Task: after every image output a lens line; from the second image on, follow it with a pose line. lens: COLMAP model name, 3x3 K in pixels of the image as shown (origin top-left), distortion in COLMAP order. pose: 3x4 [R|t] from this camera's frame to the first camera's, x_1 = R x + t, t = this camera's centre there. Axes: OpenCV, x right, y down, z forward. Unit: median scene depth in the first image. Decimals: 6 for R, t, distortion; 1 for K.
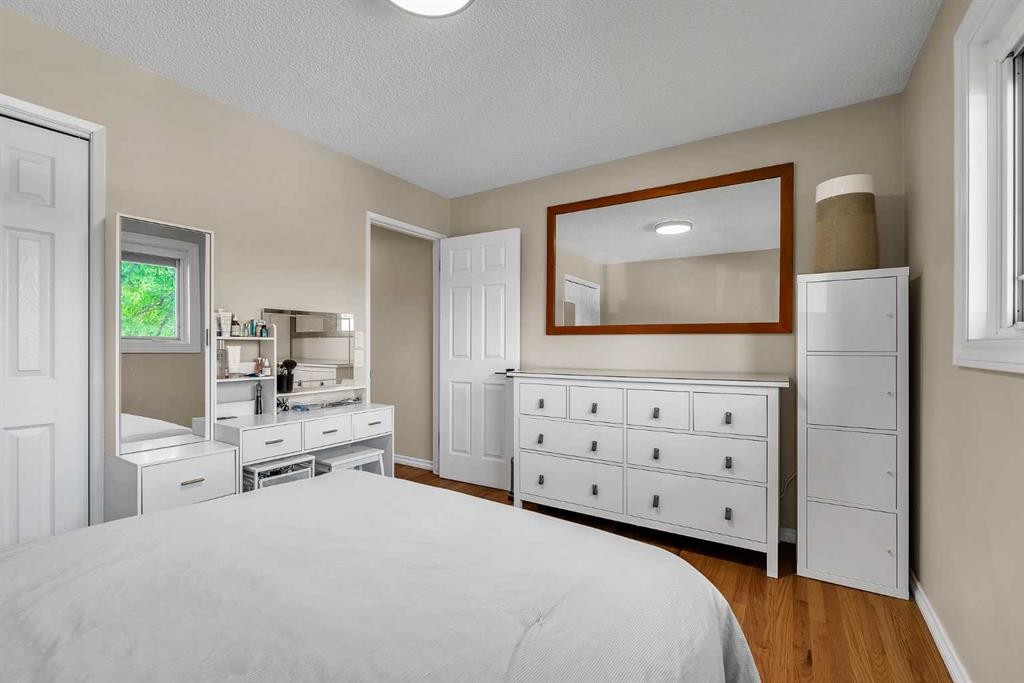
lens RADIAL K [[443.5, 0, 515.7], [0, 443.5, 351.2], [0, 0, 1]] dist [-0.005402, -0.000369]
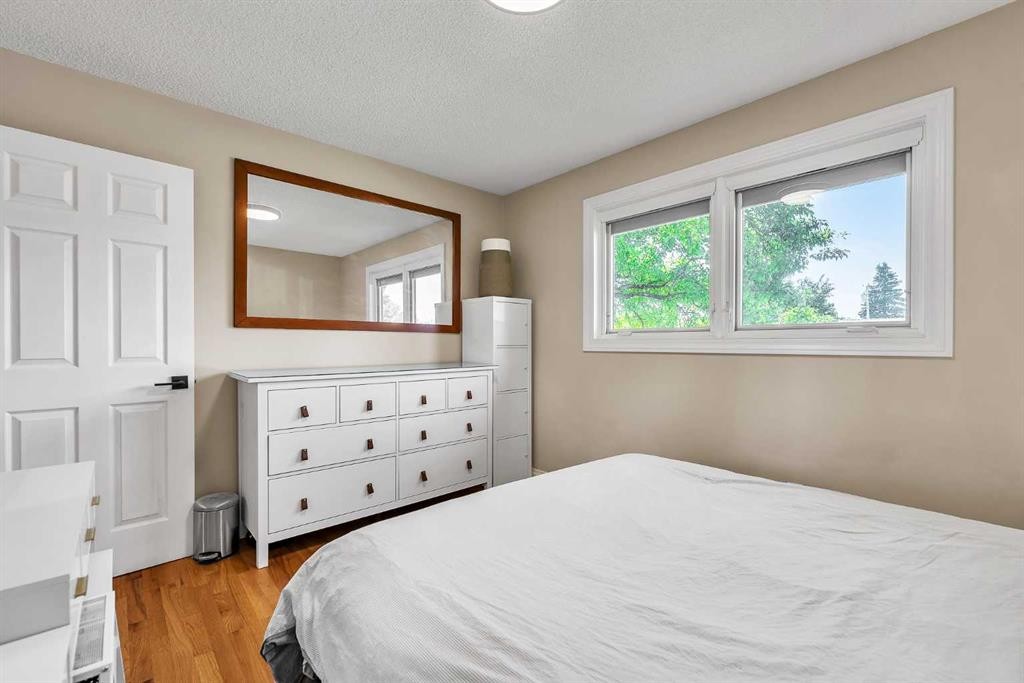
lens RADIAL K [[443.5, 0, 533.7], [0, 443.5, 344.5], [0, 0, 1]] dist [-0.005402, -0.000369]
pose [[0.226648, -0.006754, 0.973953, -0.651595], [0.008536, 0.999951, 0.004948, -0.007937], [-0.973939, 0.007192, 0.226695, 0.397260]]
